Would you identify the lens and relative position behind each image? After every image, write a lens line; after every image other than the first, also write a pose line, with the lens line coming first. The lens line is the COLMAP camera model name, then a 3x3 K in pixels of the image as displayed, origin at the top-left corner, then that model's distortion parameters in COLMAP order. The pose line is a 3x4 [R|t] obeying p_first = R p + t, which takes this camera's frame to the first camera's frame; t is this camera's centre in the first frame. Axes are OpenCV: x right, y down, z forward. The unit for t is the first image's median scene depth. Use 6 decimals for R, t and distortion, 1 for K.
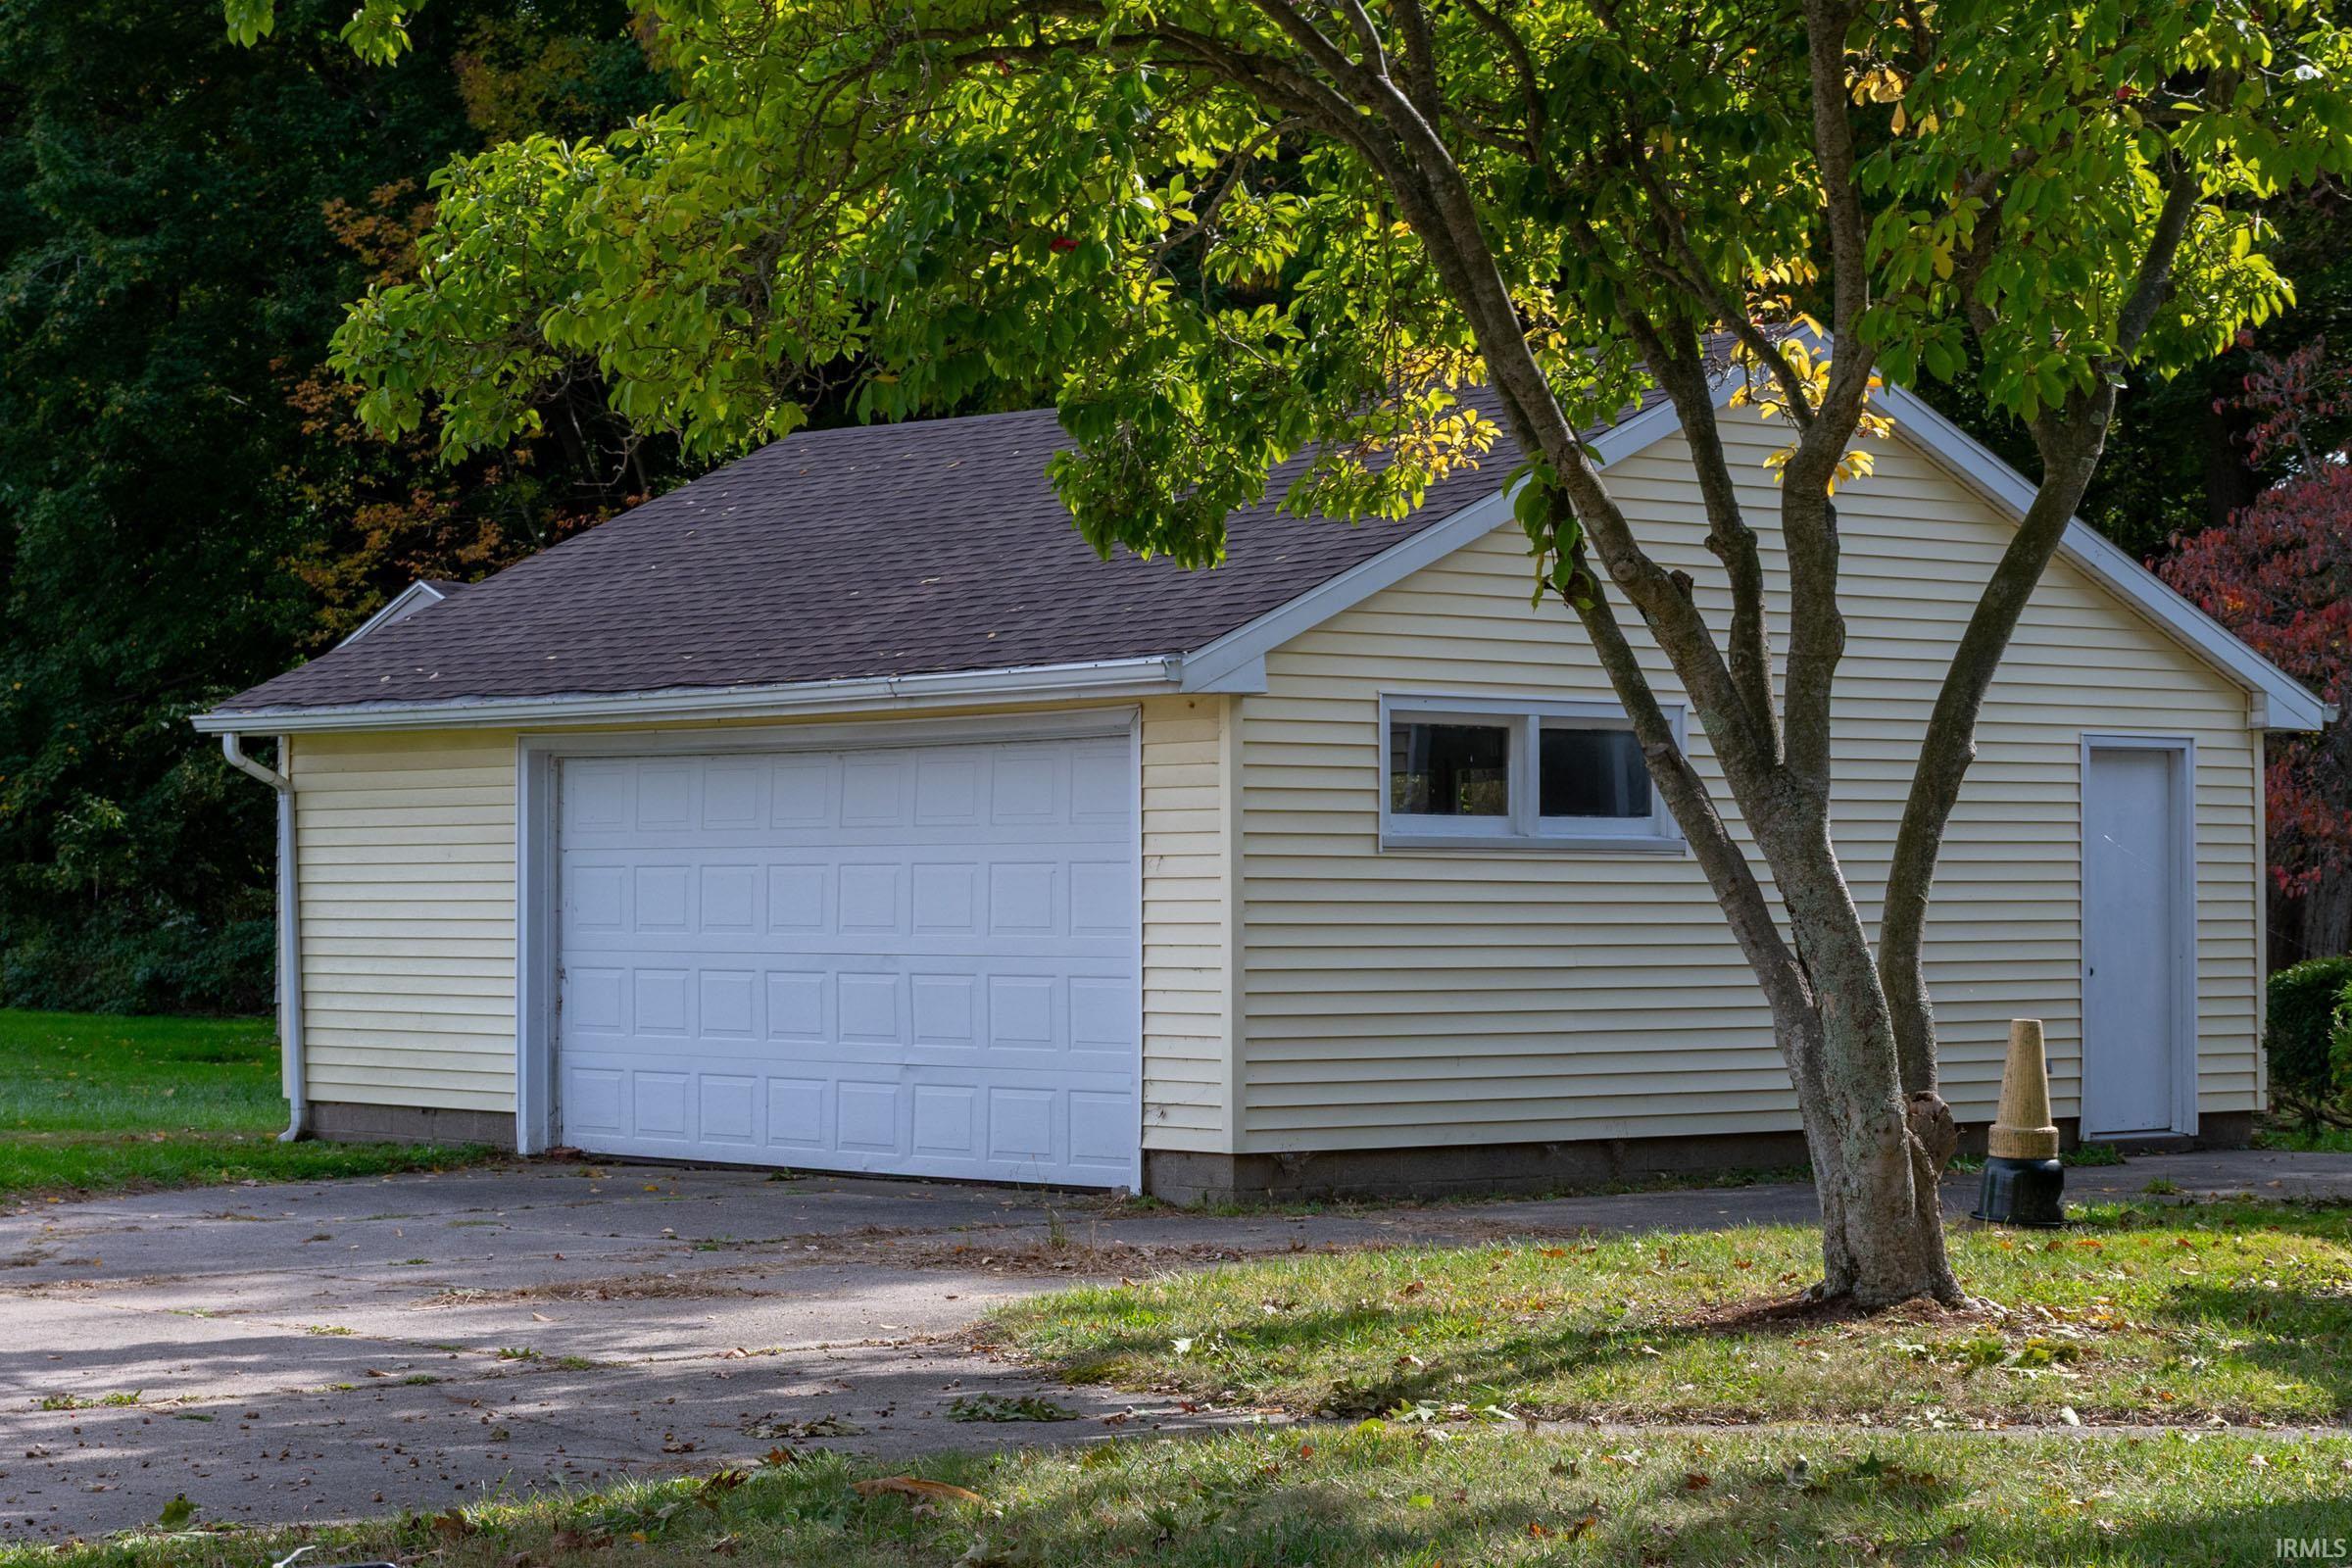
lens RADIAL K [[5029.8, 0, 1176.0], [0, 5029.8, 784.0], [0, 0, 1]] dist [0.028084, -0.145061]
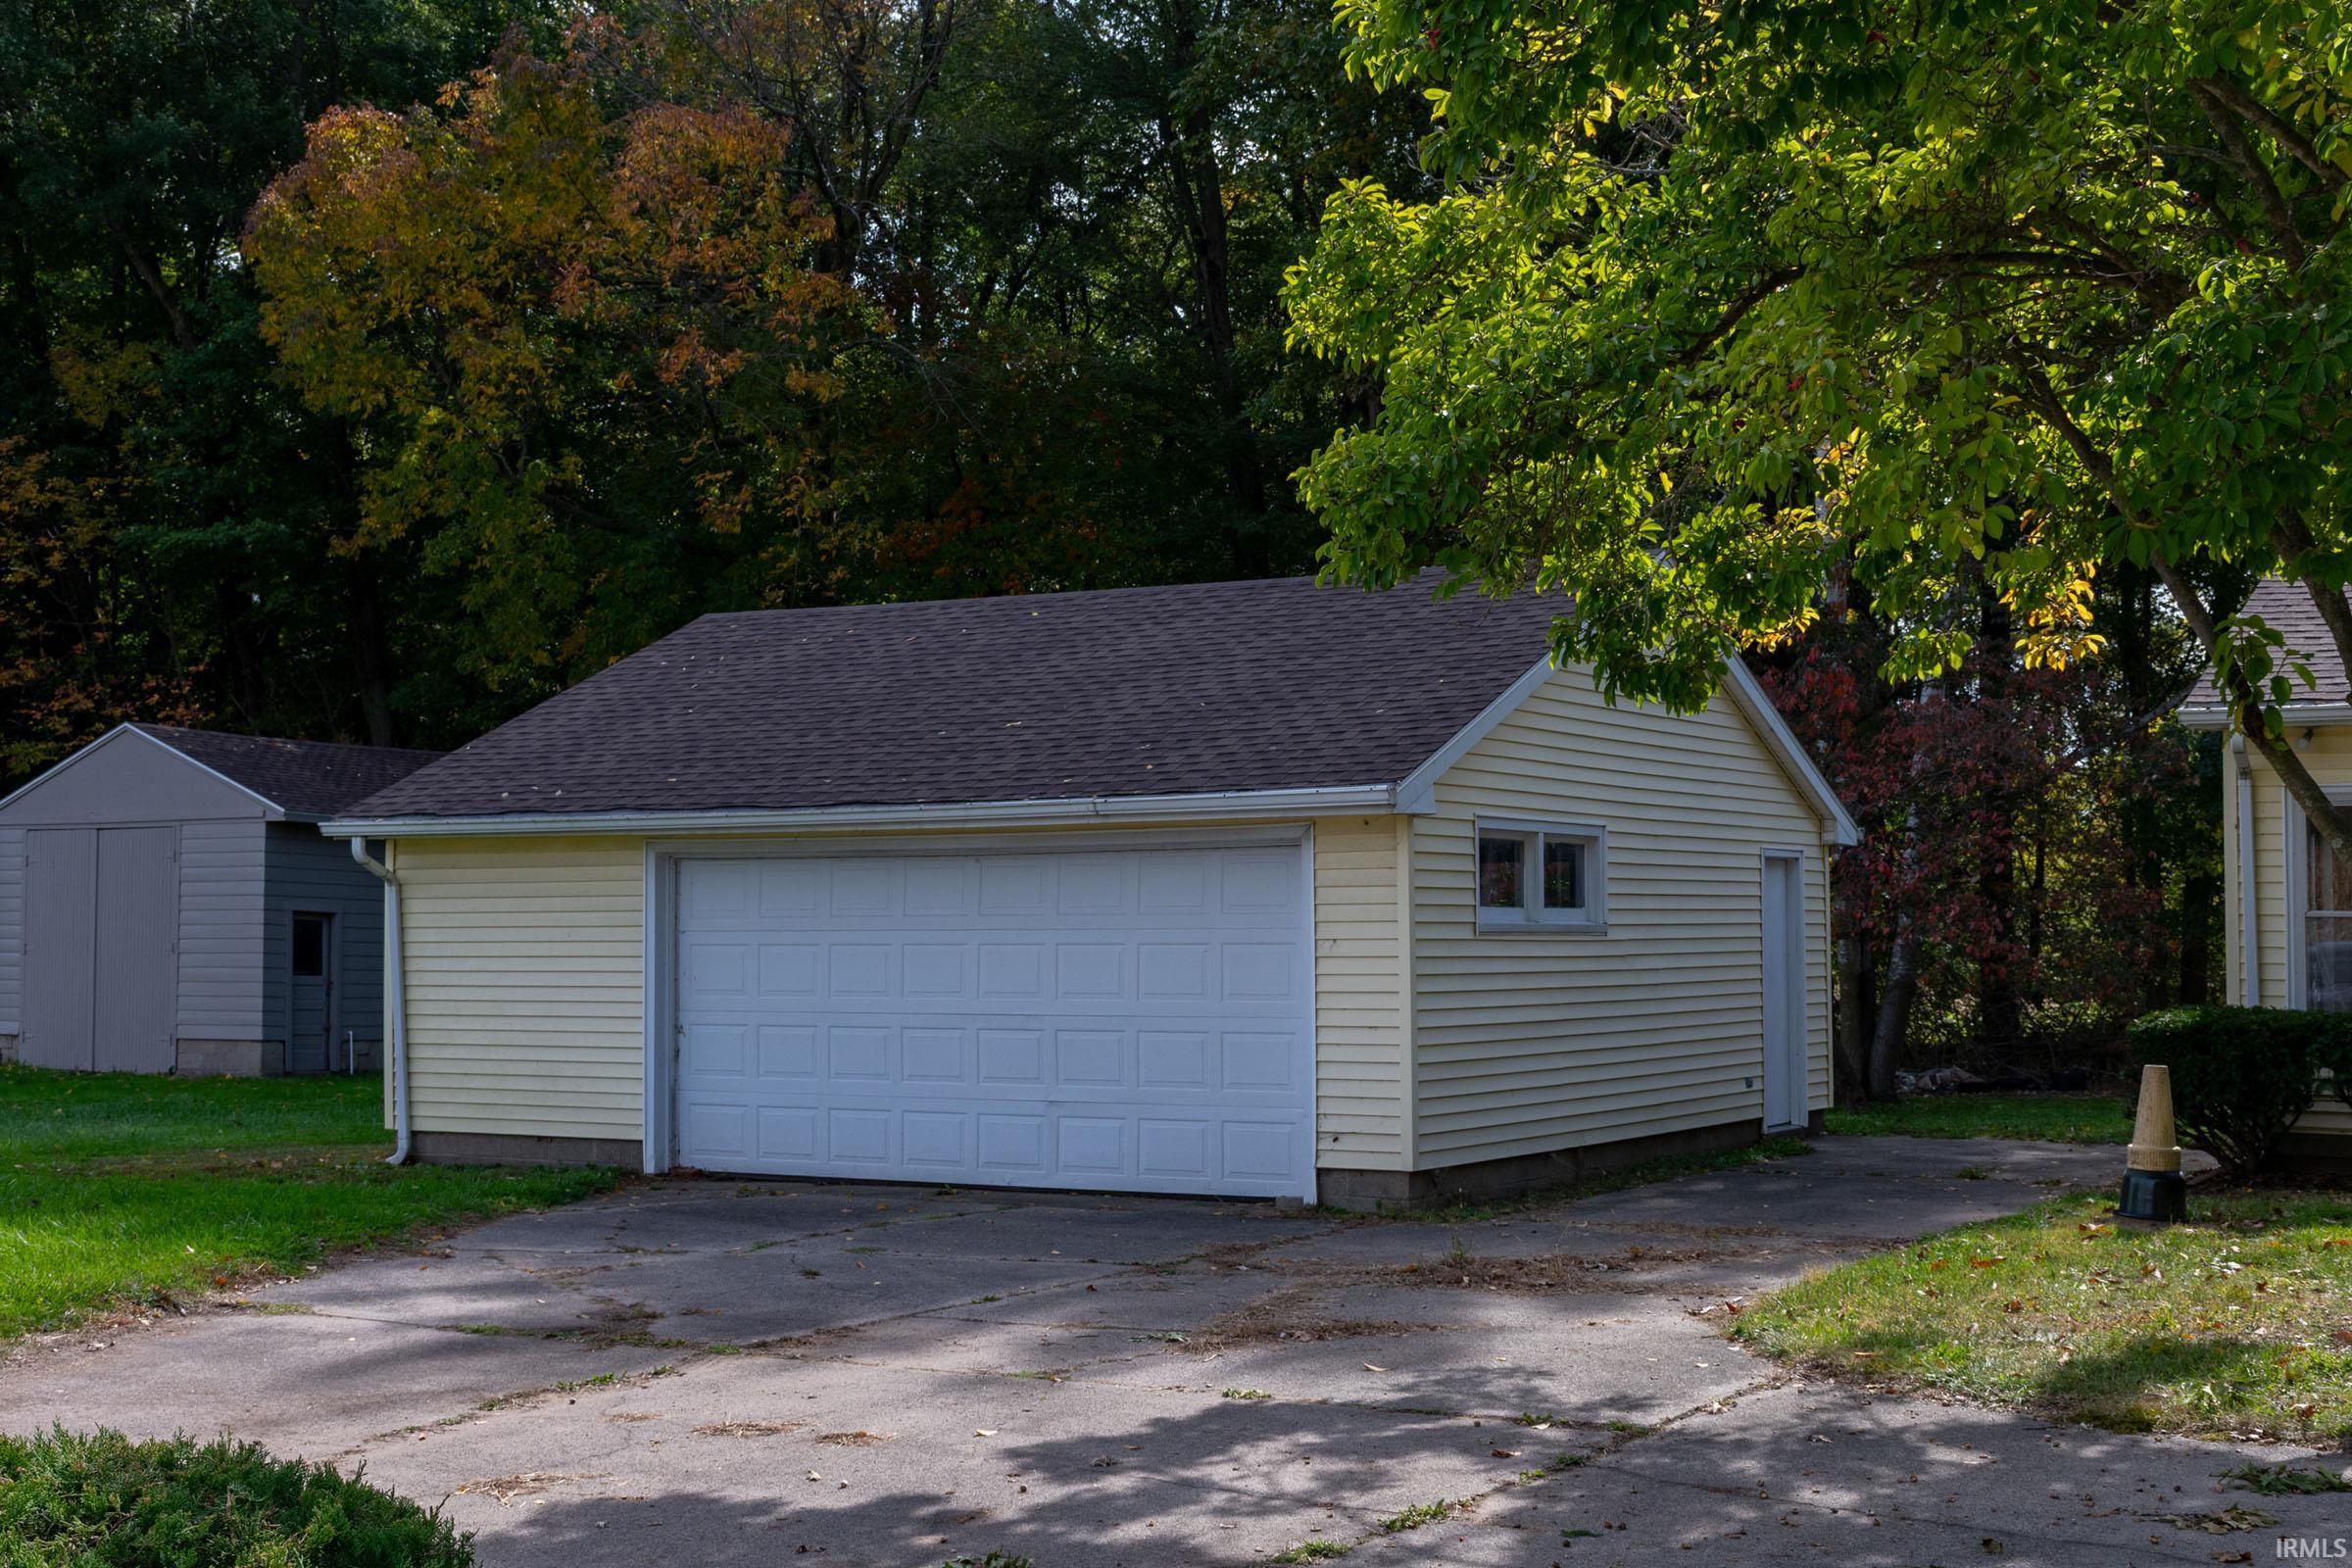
lens RADIAL K [[3037.8, 0, 1176.0], [0, 3037.8, 784.0], [0, 0, 1]] dist [0.025455, 0.030091]
pose [[0.948769, 0.012884, 0.315708, -0.279327], [-0.004137, 0.999589, -0.028362, -0.003164], [-0.315944, 0.025603, 0.948432, 0.265147]]
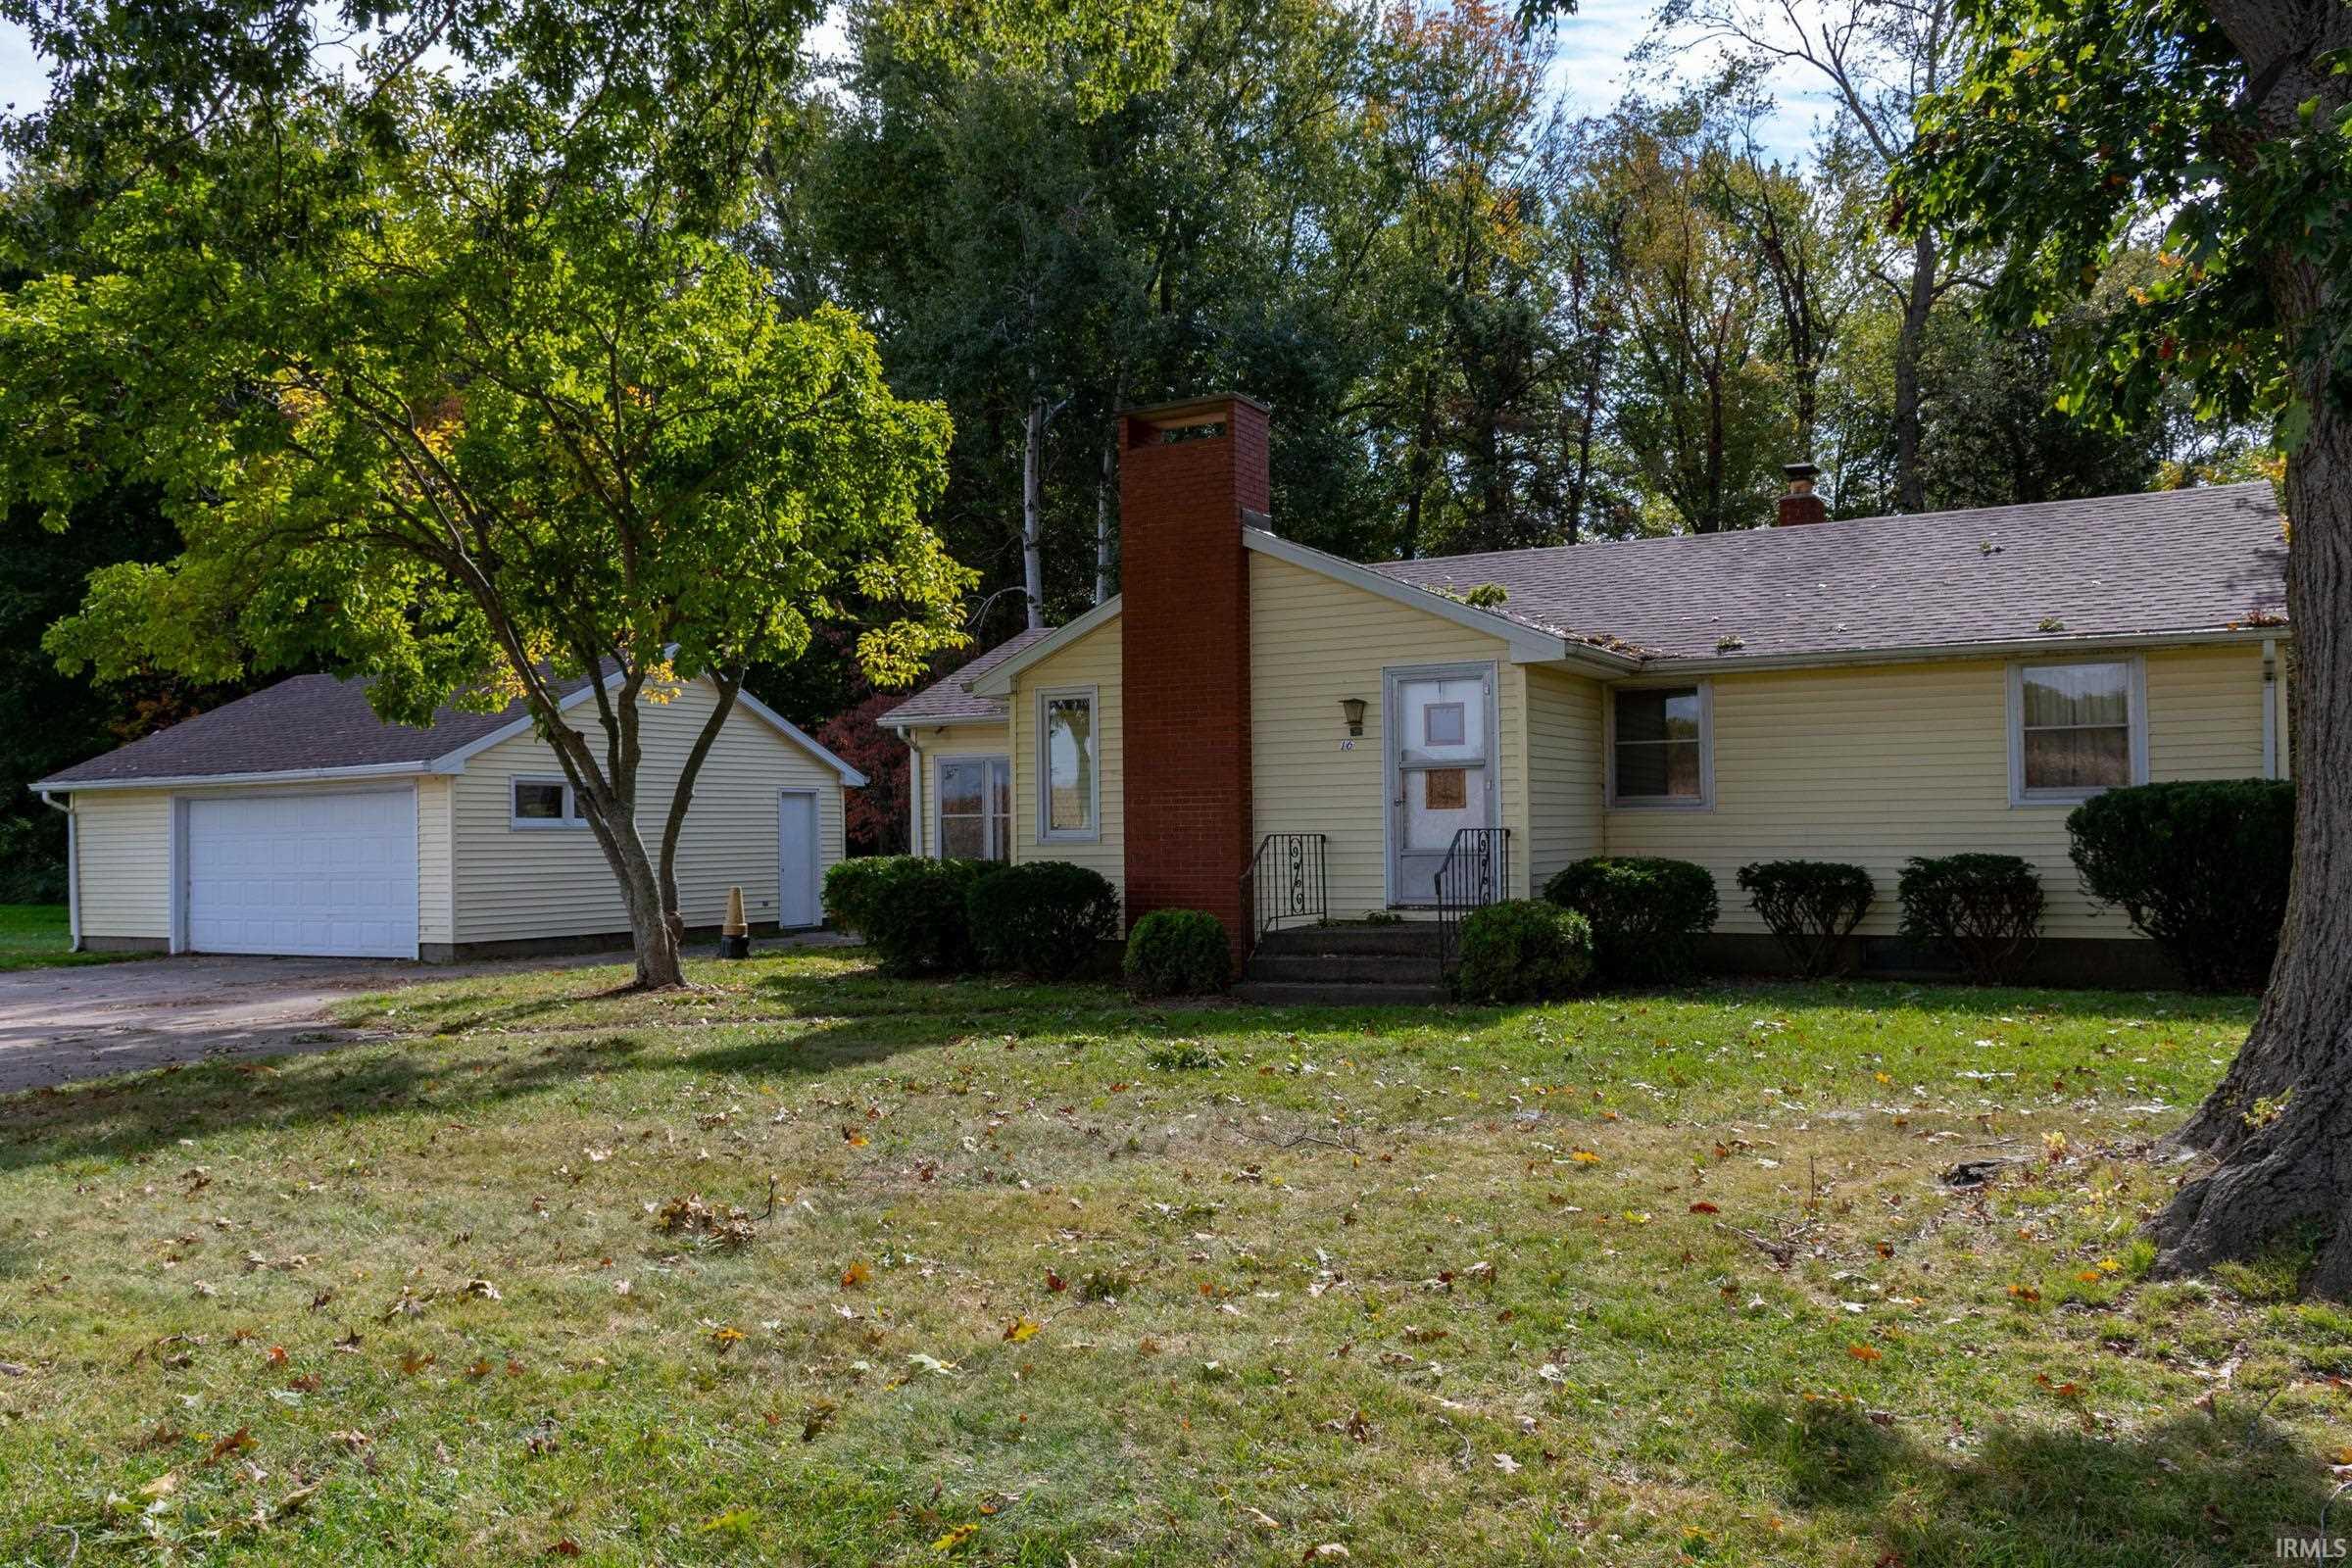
lens RADIAL K [[1776.5, 0, 1176.0], [0, 1776.5, 784.0], [0, 0, 1]] dist [-0.007299, -0.002842]
pose [[0.938942, -0.004639, 0.344045, 0.046652], [0.008832, 0.999905, -0.010621, 0.000887], [-0.343963, 0.013011, 0.938893, -0.035343]]
